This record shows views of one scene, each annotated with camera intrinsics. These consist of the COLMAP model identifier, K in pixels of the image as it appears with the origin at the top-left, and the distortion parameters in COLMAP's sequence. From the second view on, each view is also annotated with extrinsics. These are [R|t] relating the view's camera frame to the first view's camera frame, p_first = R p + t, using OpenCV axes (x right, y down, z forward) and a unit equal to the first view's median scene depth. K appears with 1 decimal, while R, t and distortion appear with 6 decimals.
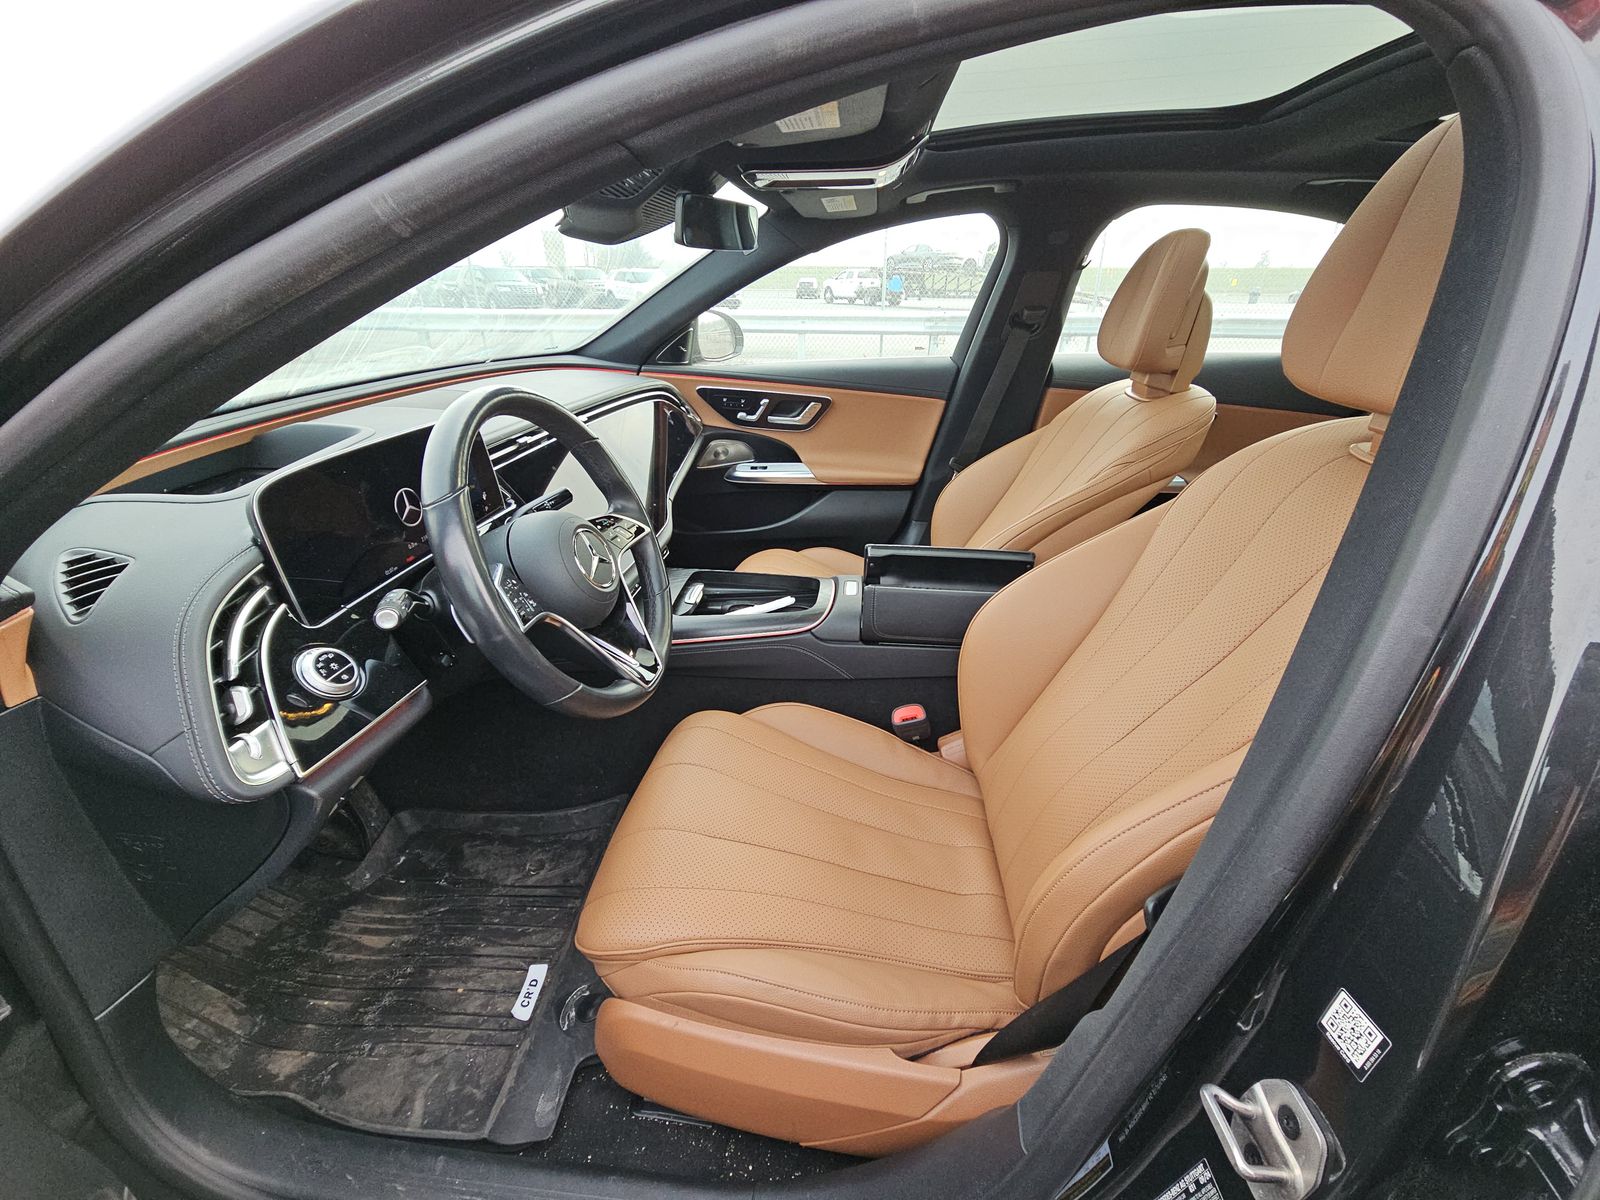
lens RADIAL K [[645.4, 0, 800.0], [0, 645.4, 600.0], [0, 0, 1]] dist [0.001744, 0.000043]
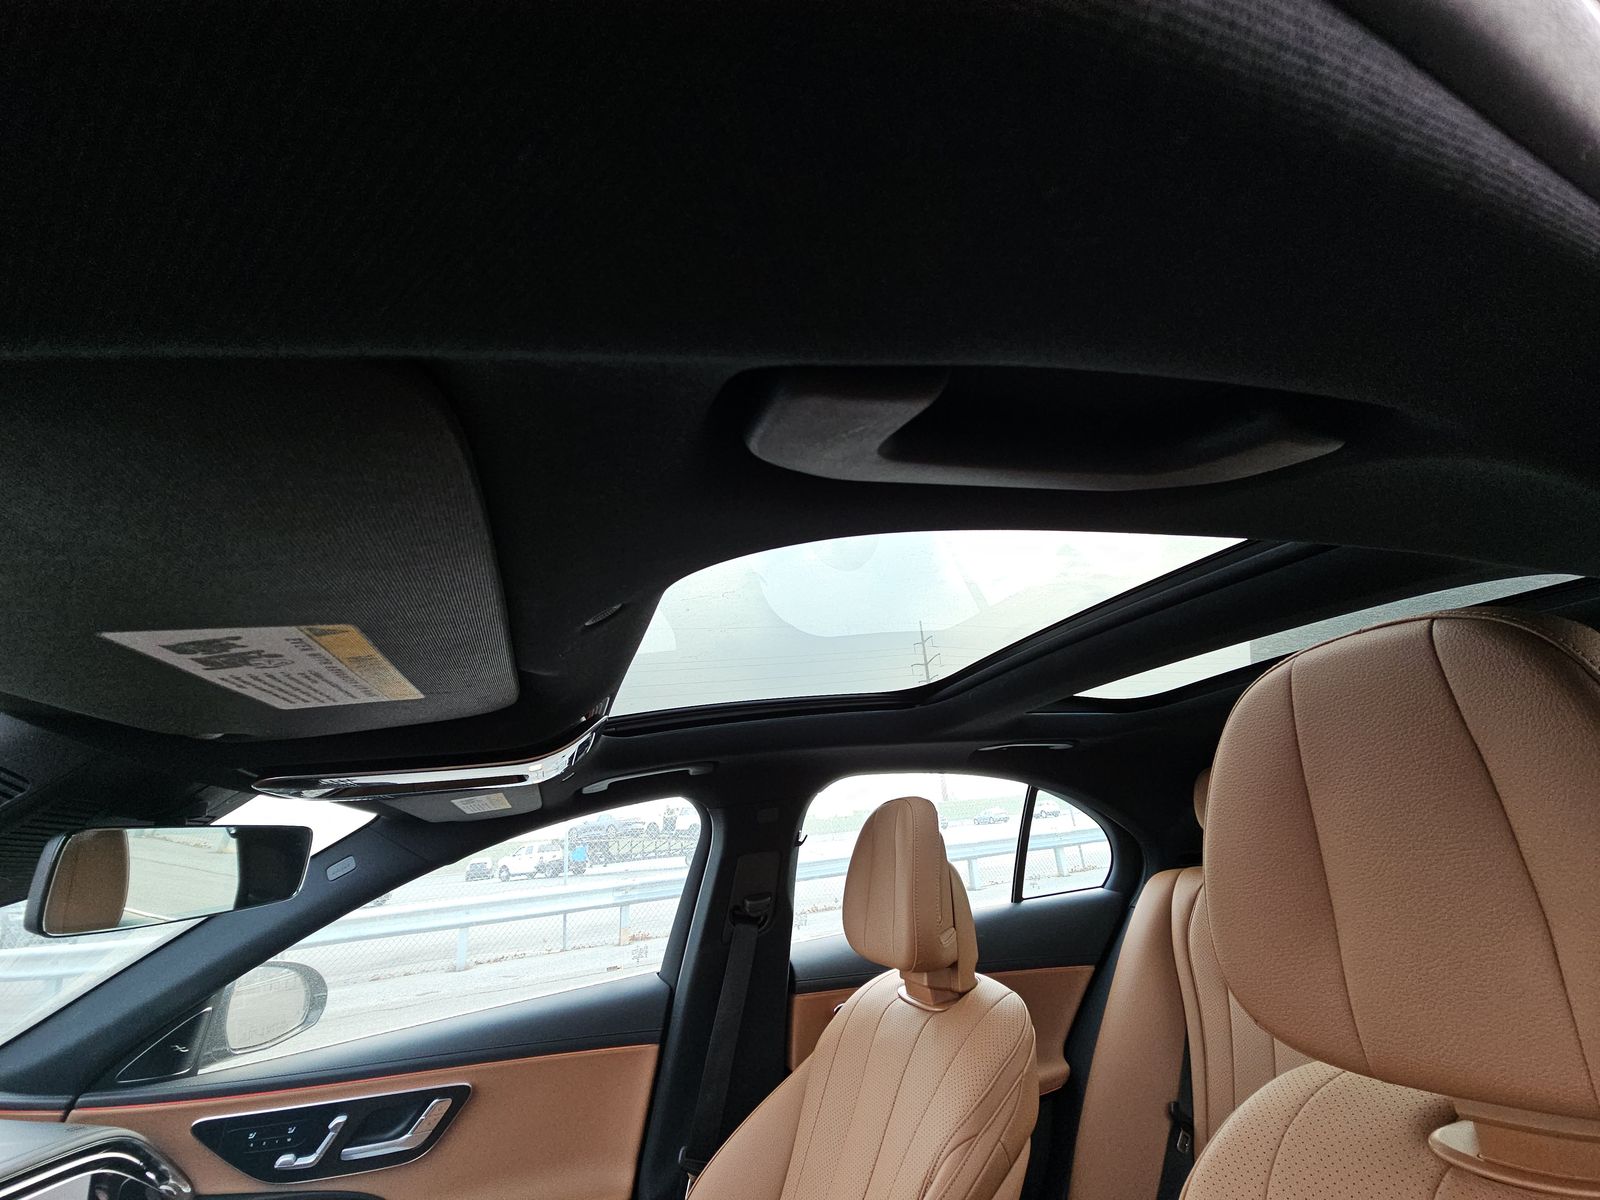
lens RADIAL K [[645.4, 0, 800.0], [0, 645.4, 600.0], [0, 0, 1]] dist [0.001744, 0.000043]
pose [[0.899374, 0.056546, 0.433508, 0.037292], [0.277789, 0.691771, -0.666548, -0.136424], [-0.337579, 0.719900, 0.606453, 0.200322]]
